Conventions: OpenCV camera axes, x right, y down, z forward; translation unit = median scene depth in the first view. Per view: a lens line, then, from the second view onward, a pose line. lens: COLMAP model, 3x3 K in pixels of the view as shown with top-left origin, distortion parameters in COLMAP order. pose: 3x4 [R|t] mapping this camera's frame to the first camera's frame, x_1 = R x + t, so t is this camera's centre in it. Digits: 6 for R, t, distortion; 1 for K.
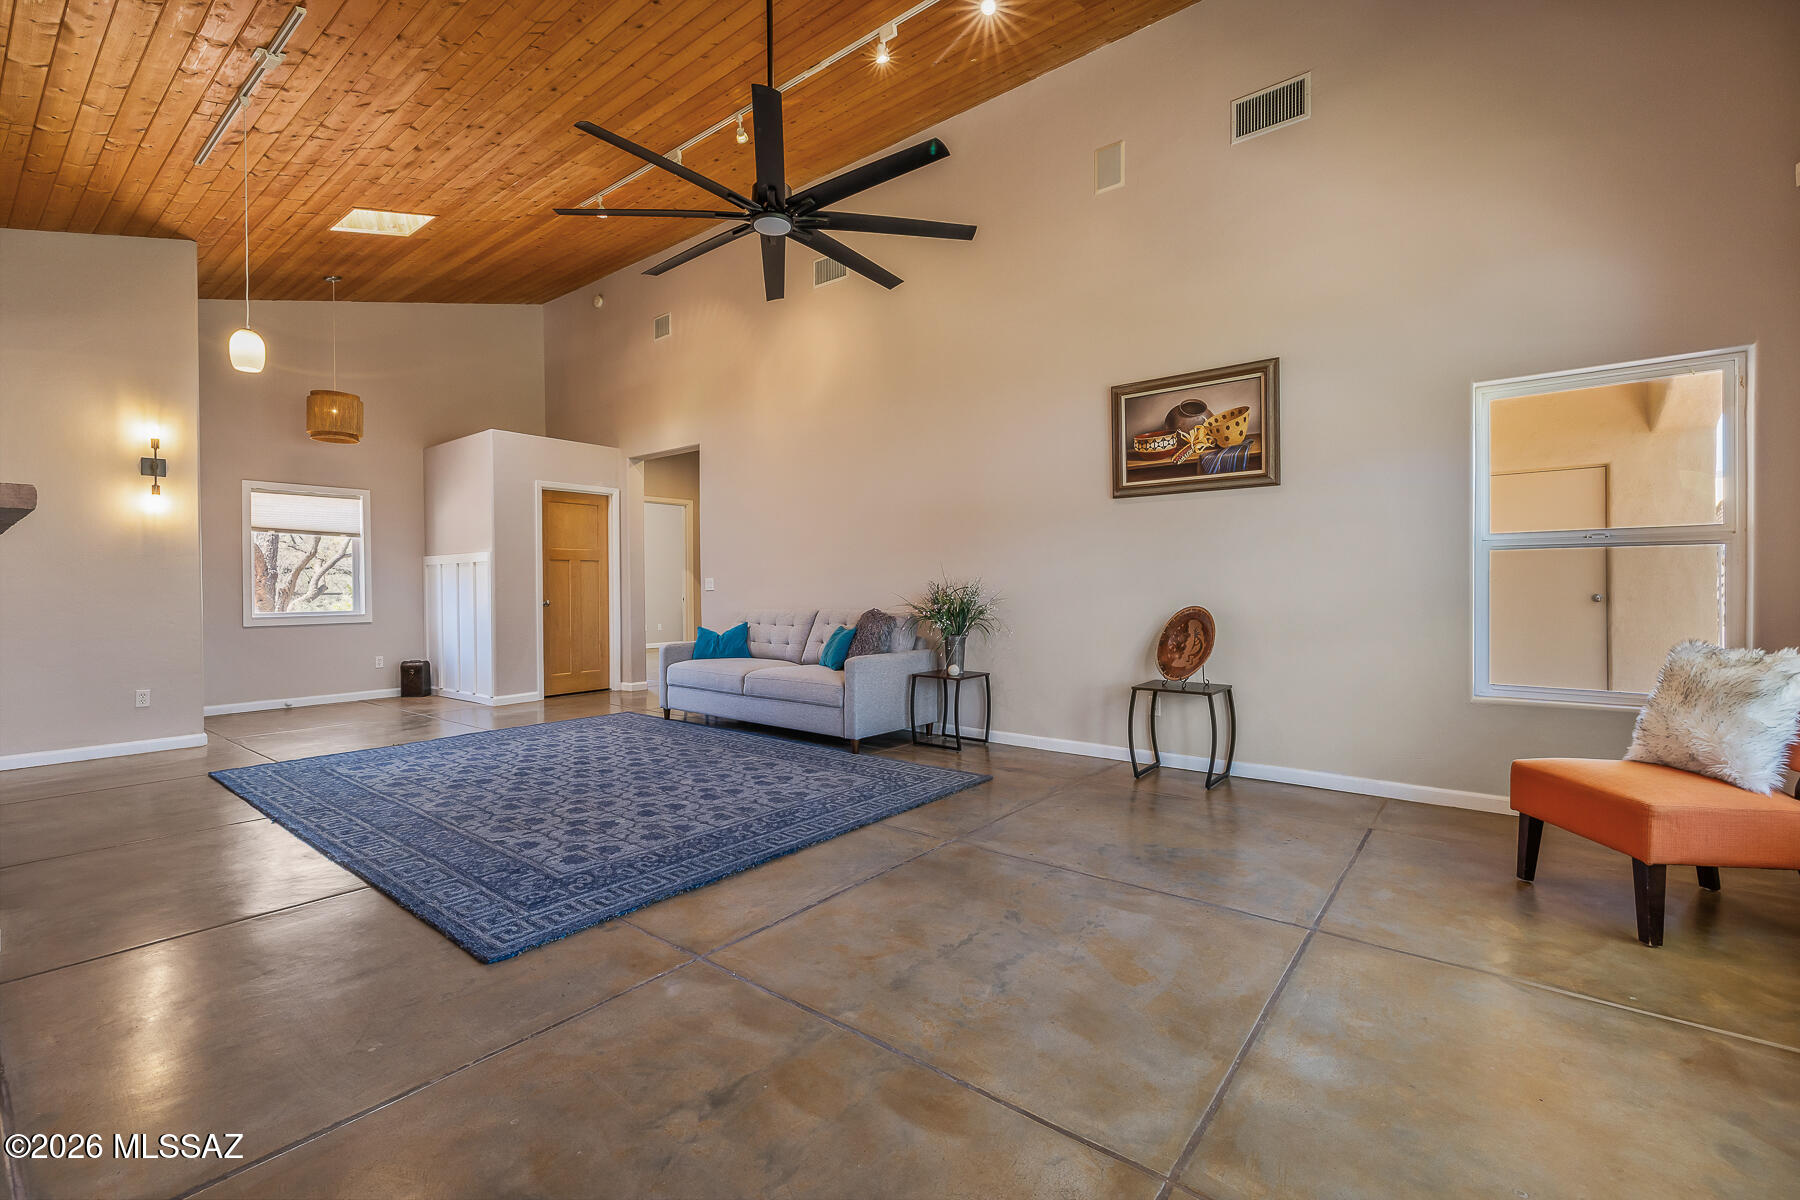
lens RADIAL K [[767.1, 0, 893.7], [0, 767.1, 588.3], [0, 0, 1]] dist [0.002104, 0.000089]
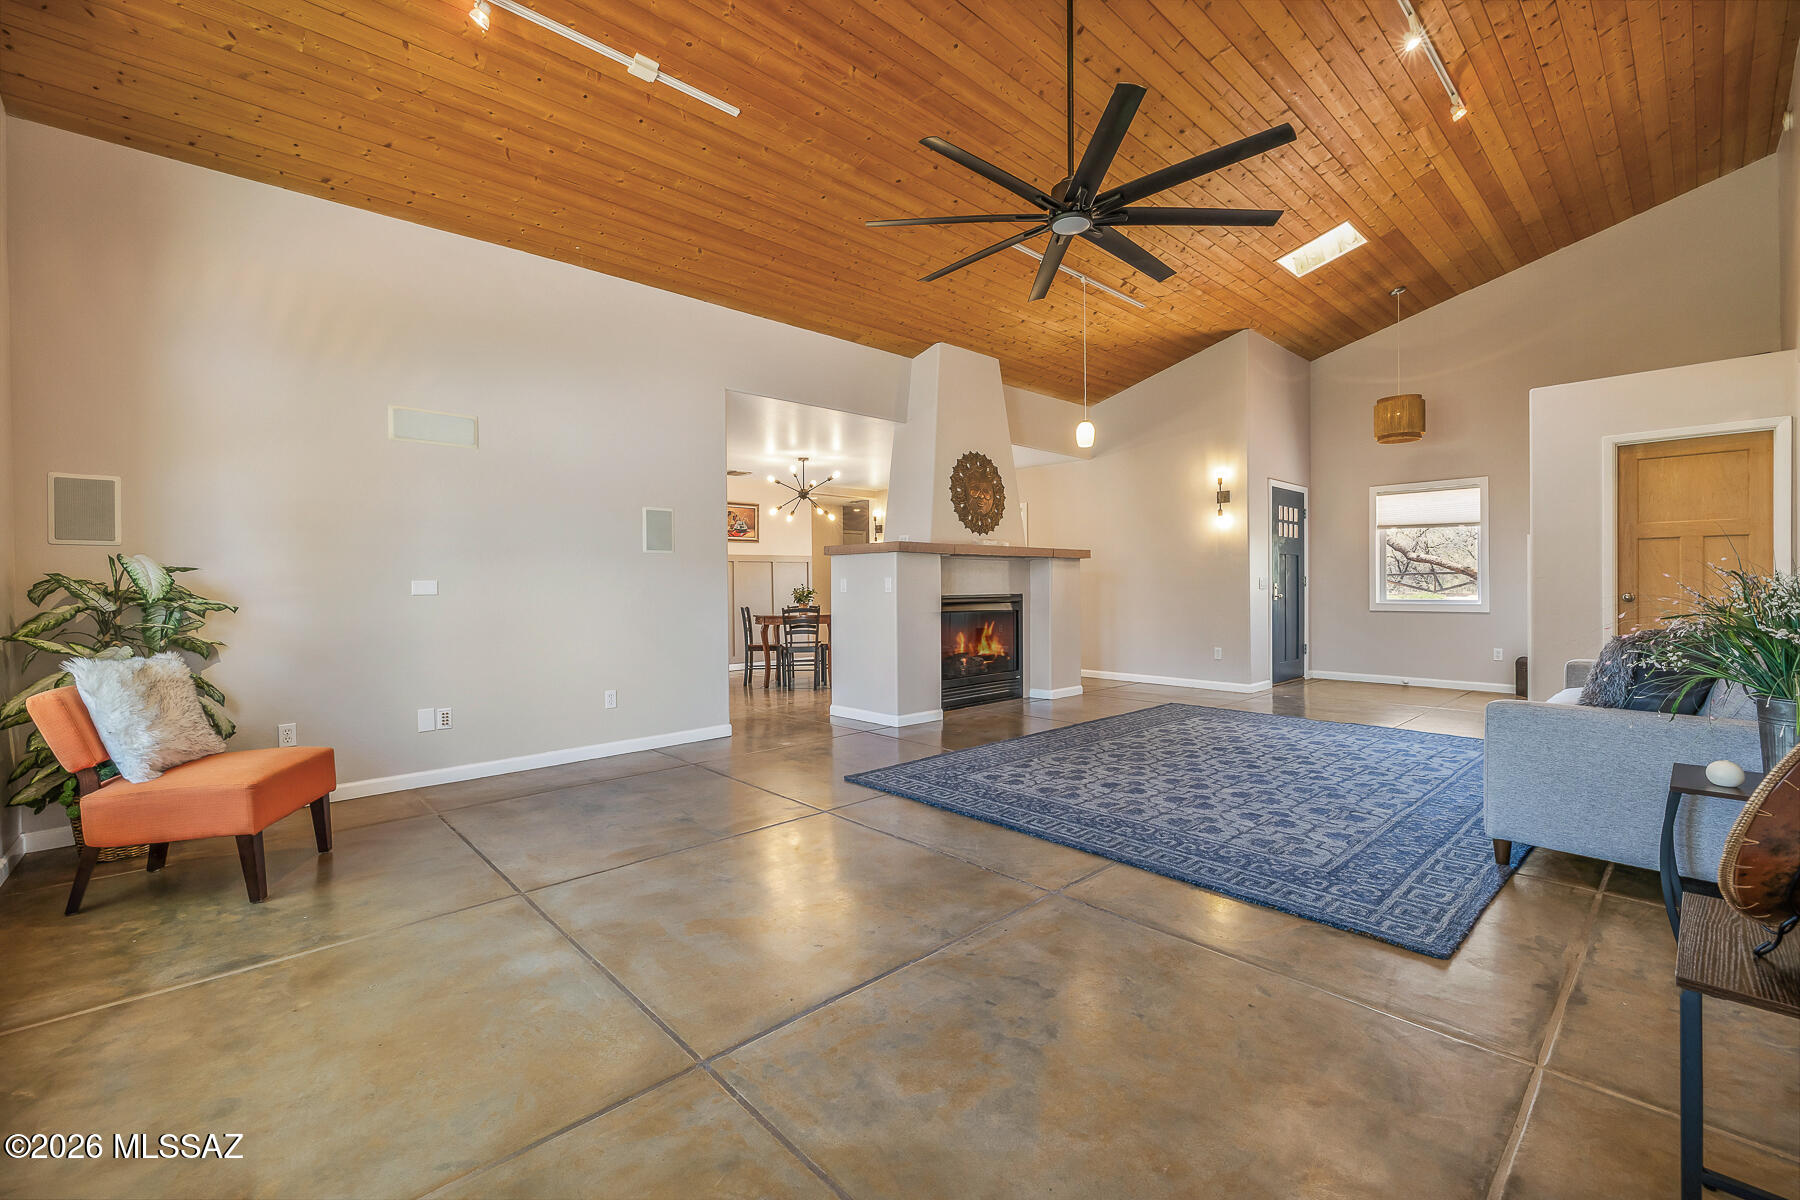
lens RADIAL K [[754.3, 0, 889.3], [0, 754.3, 589.0], [0, 0, 1]] dist [0.003637, 0.000713]
pose [[-0.154065, 0.014989, -0.987947, 0.857950], [0.007959, 0.999871, 0.013929, -0.010697], [0.988029, -0.005717, -0.154164, 0.904466]]
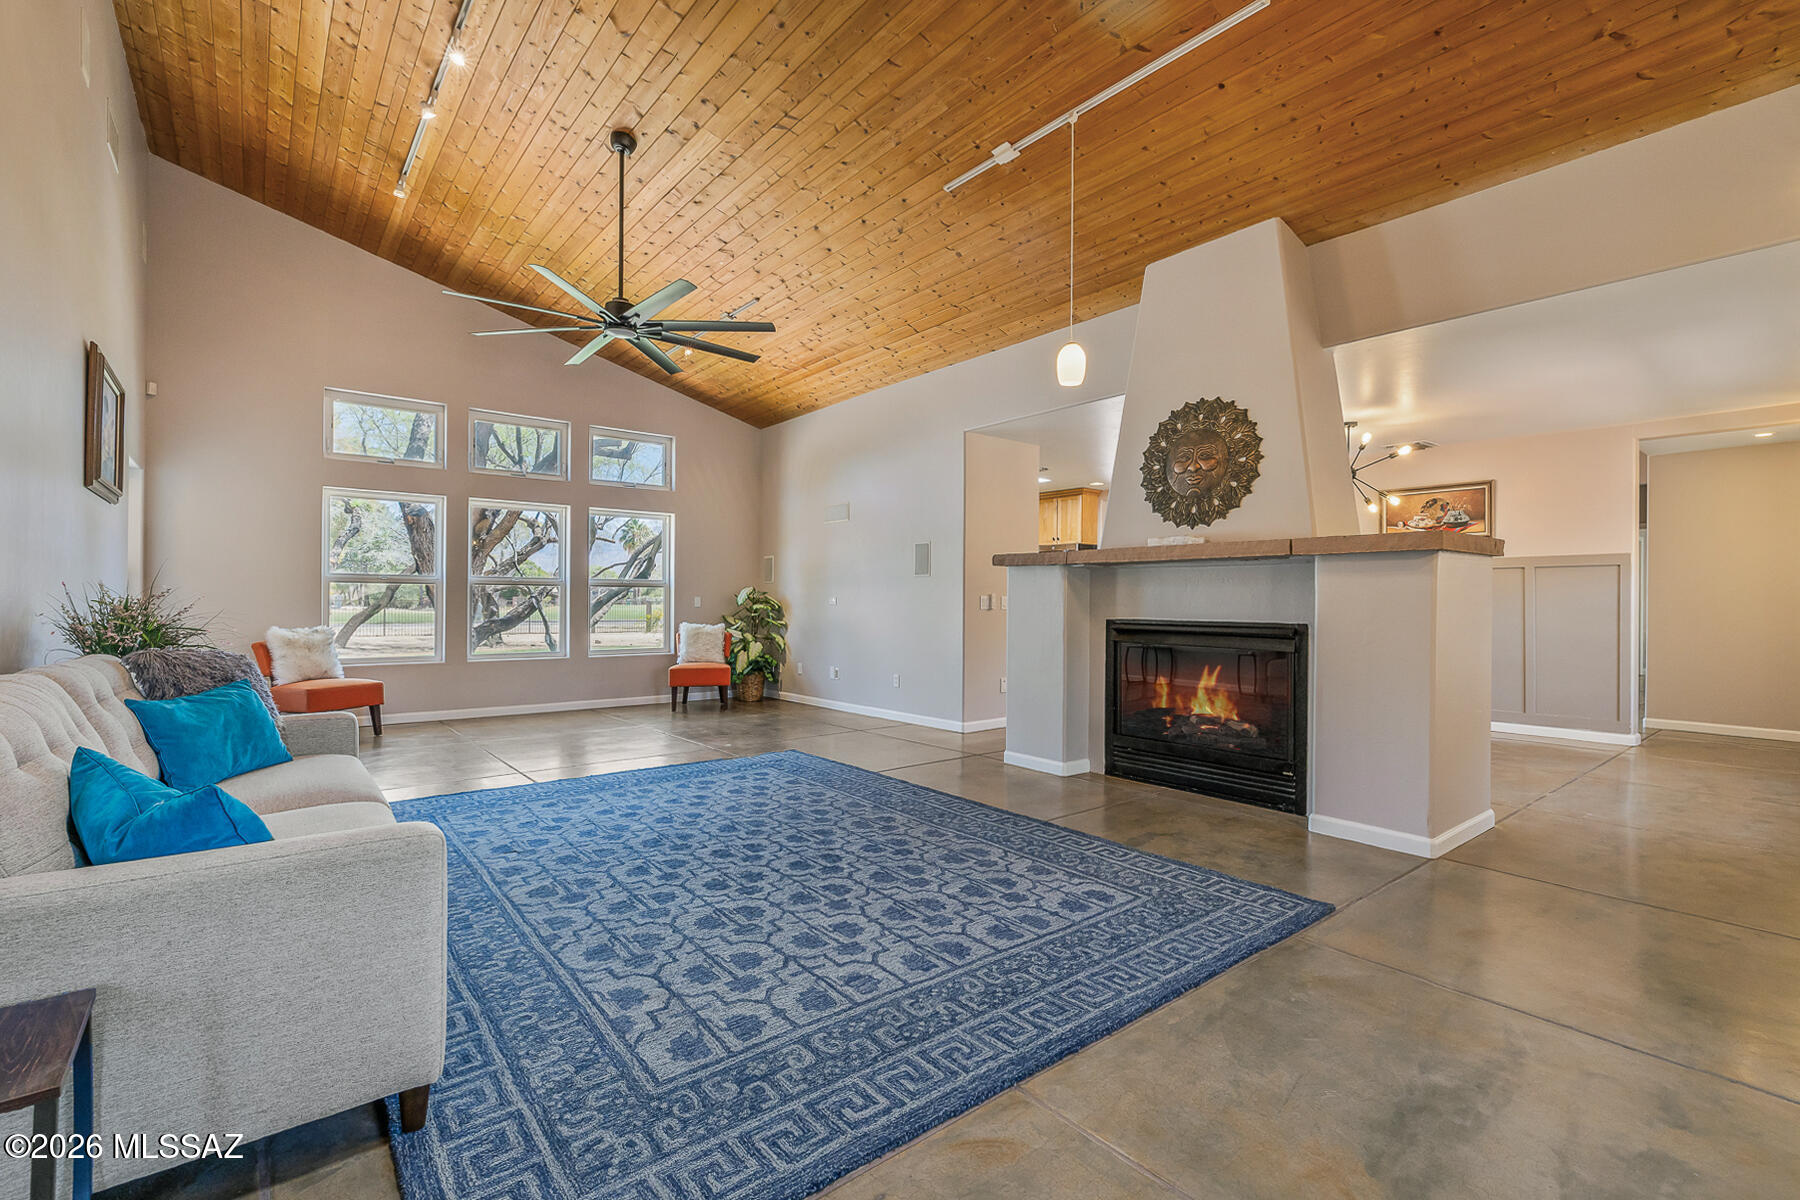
lens RADIAL K [[801.9, 0, 924.3], [0, 801.9, 599.3], [0, 0, 1]] dist [0.002154, 0.000157]
pose [[-0.980253, 0.003481, 0.197716, -0.925958], [0.003355, 0.999994, -0.000969, -0.003106], [-0.197718, -0.000287, -0.980259, 2.230380]]
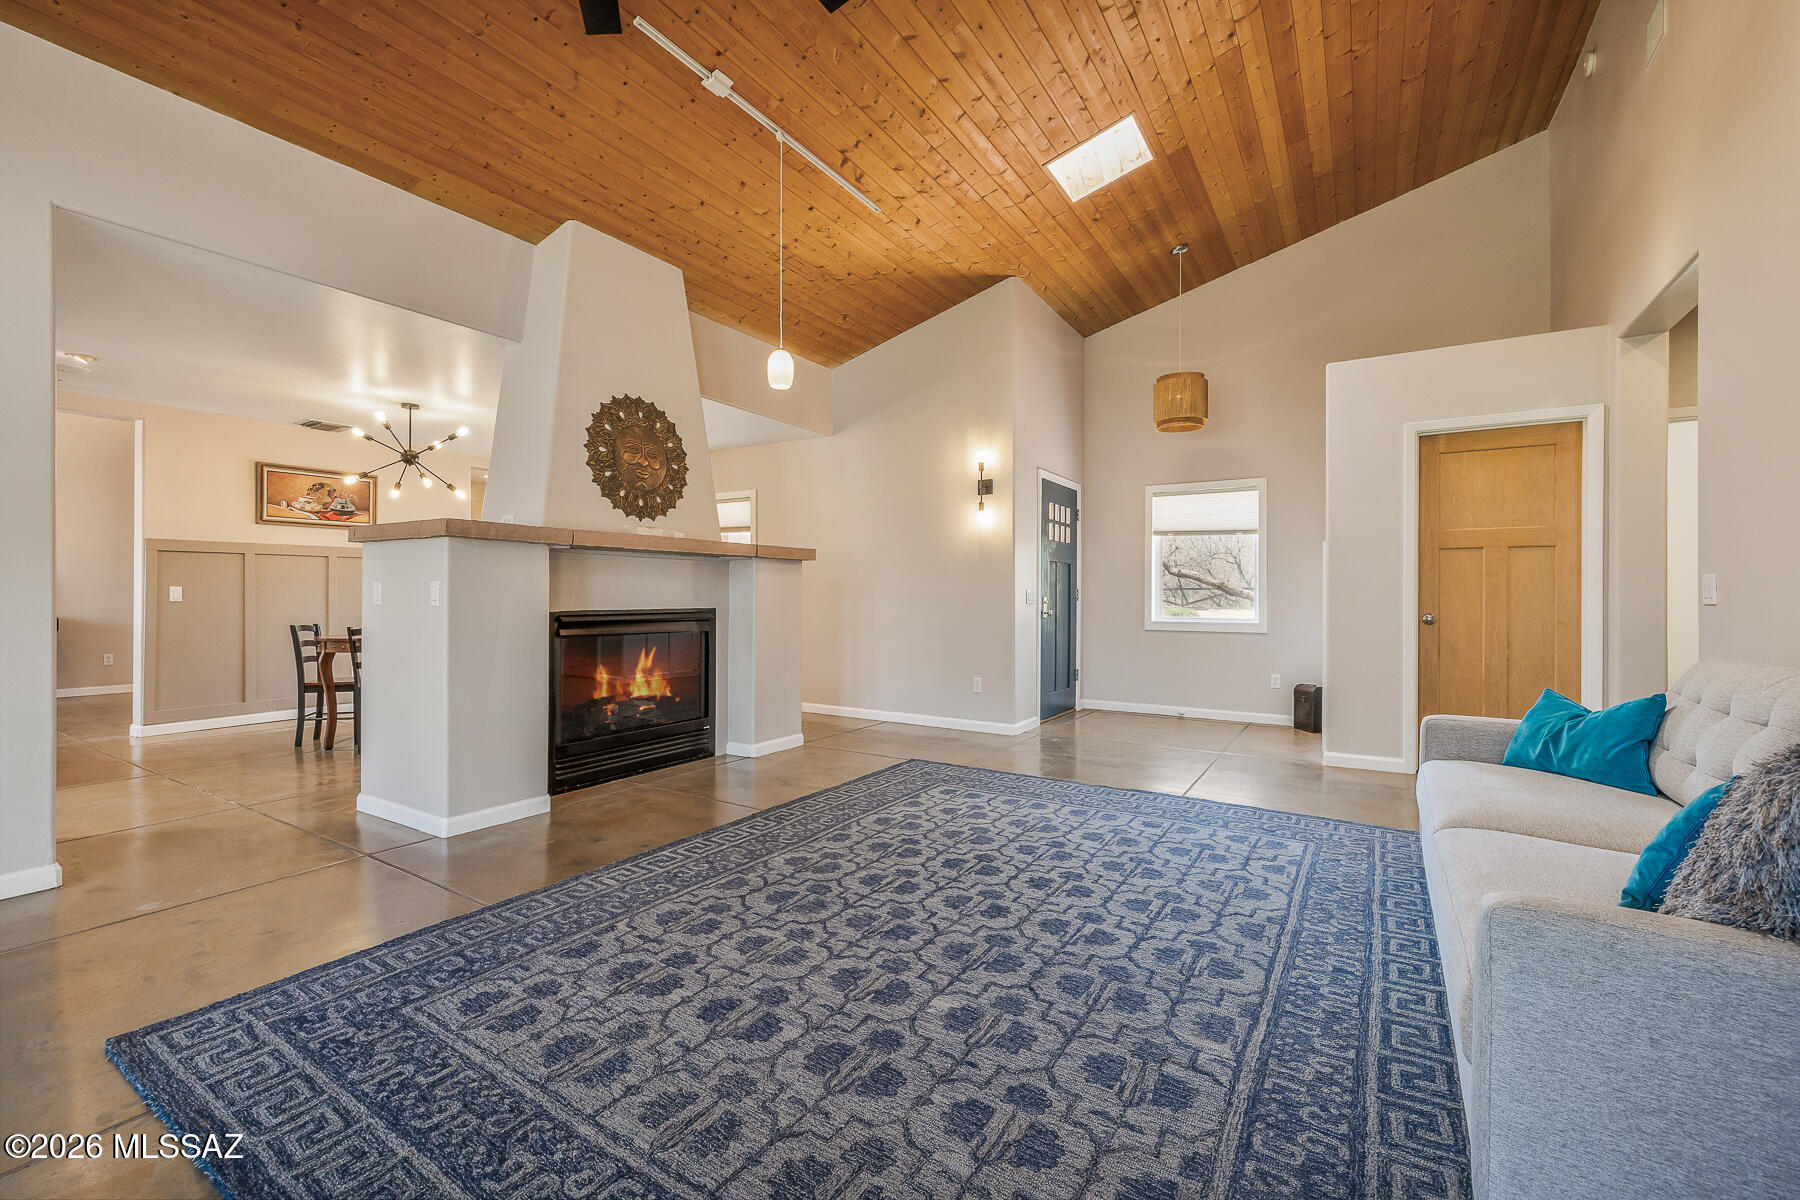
lens RADIAL K [[754.1, 0, 885.8], [0, 754.1, 591.0], [0, 0, 1]] dist [0.002056, 0.000132]
pose [[0.101285, 0.005536, -0.994842, 0.237485], [-0.006053, 0.999969, 0.004948, -0.007946], [0.994839, 0.005520, 0.101316, 1.126257]]
